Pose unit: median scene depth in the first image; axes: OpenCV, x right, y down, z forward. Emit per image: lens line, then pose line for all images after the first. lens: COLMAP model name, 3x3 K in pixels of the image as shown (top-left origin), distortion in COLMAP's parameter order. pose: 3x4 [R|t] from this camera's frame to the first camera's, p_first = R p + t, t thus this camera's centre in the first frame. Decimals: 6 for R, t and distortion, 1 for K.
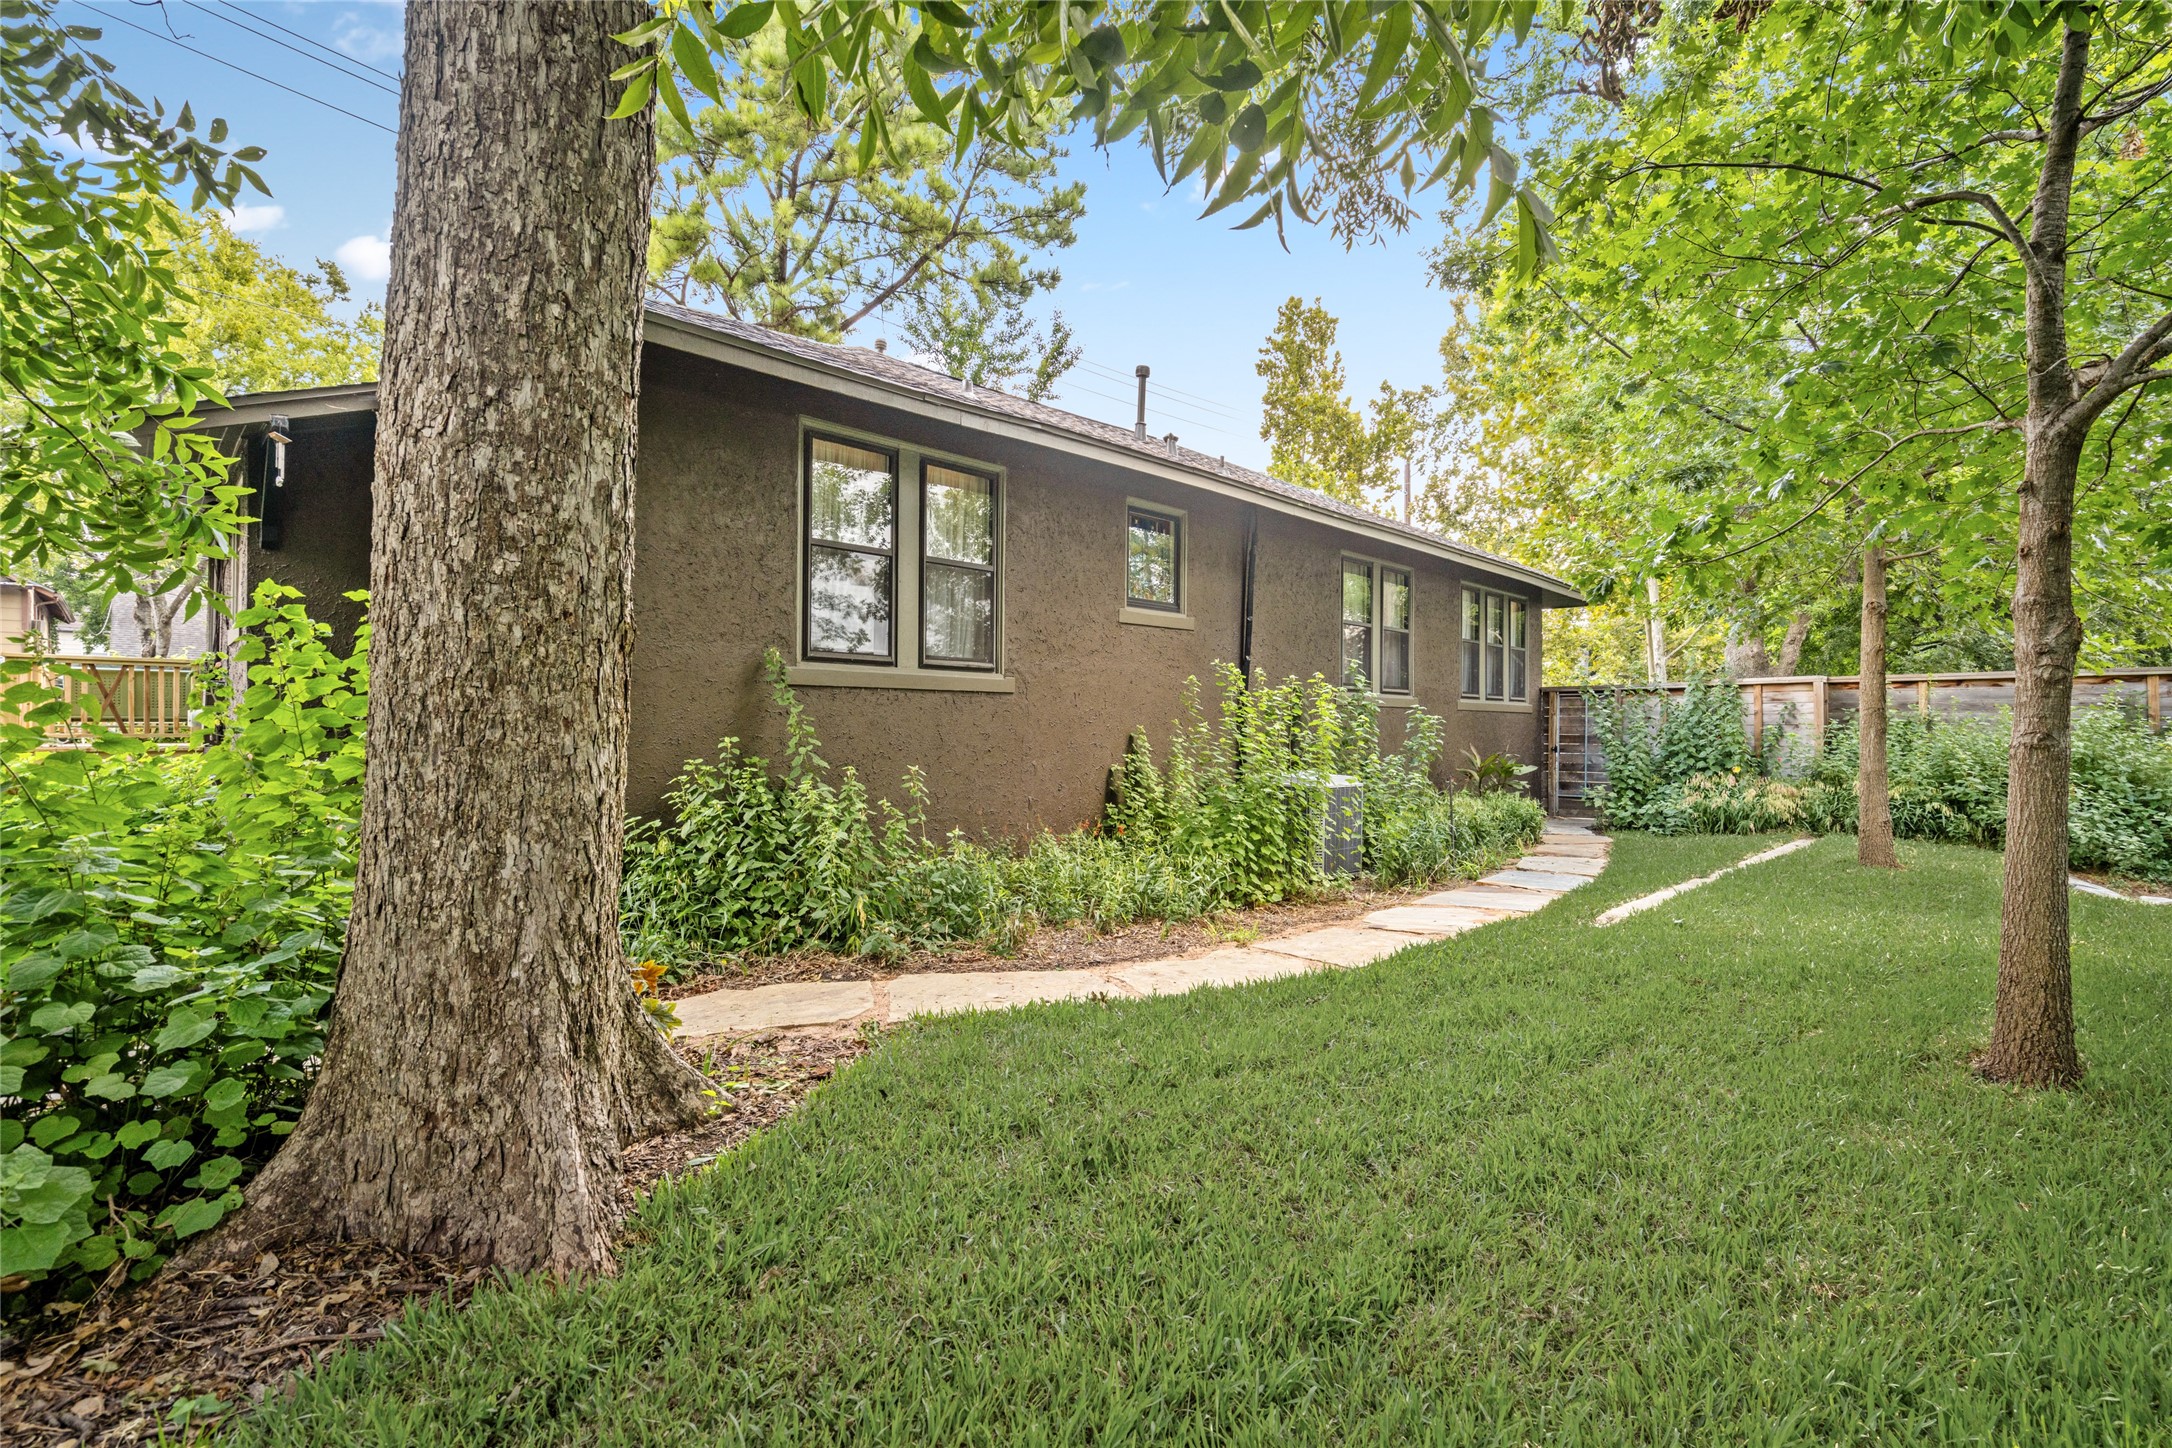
lens RADIAL K [[988.5, 0, 1074.9], [0, 988.5, 723.7], [0, 0, 1]] dist [0.000652, 0.000960]
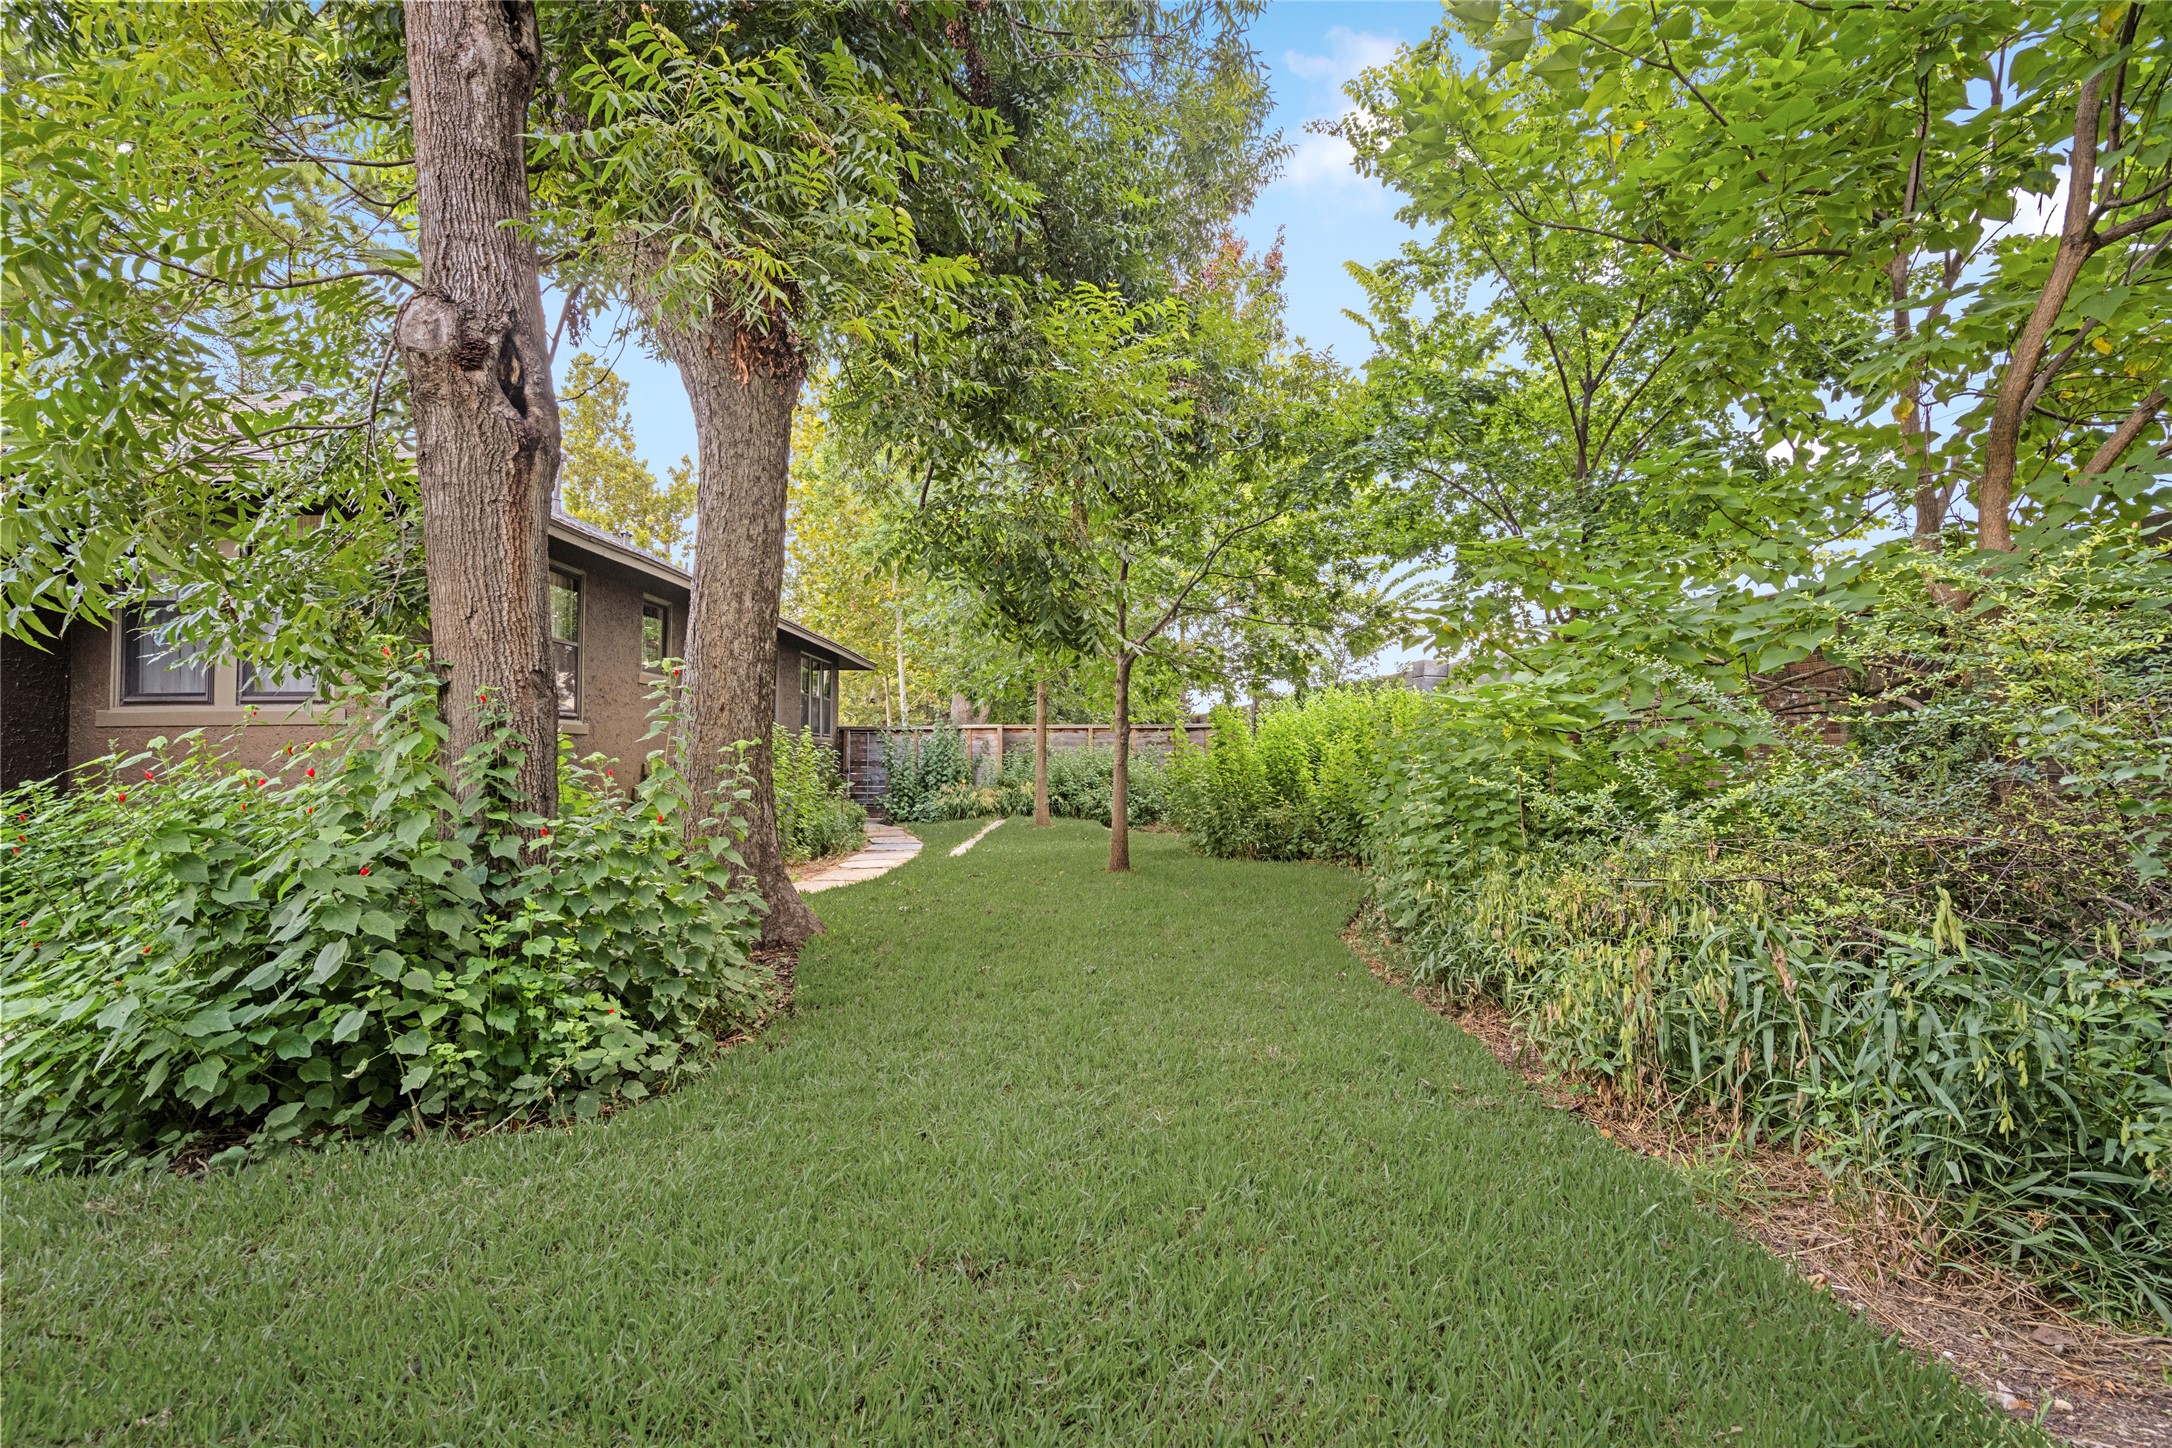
lens RADIAL K [[988.5, 0, 1087.3], [0, 988.5, 728.8], [0, 0, 1]] dist [0.000652, 0.000960]
pose [[0.702647, 0.014502, 0.711391, -0.347519], [-0.000087, 0.999794, -0.020295, -0.007158], [-0.711539, 0.014198, 0.702504, -0.293651]]
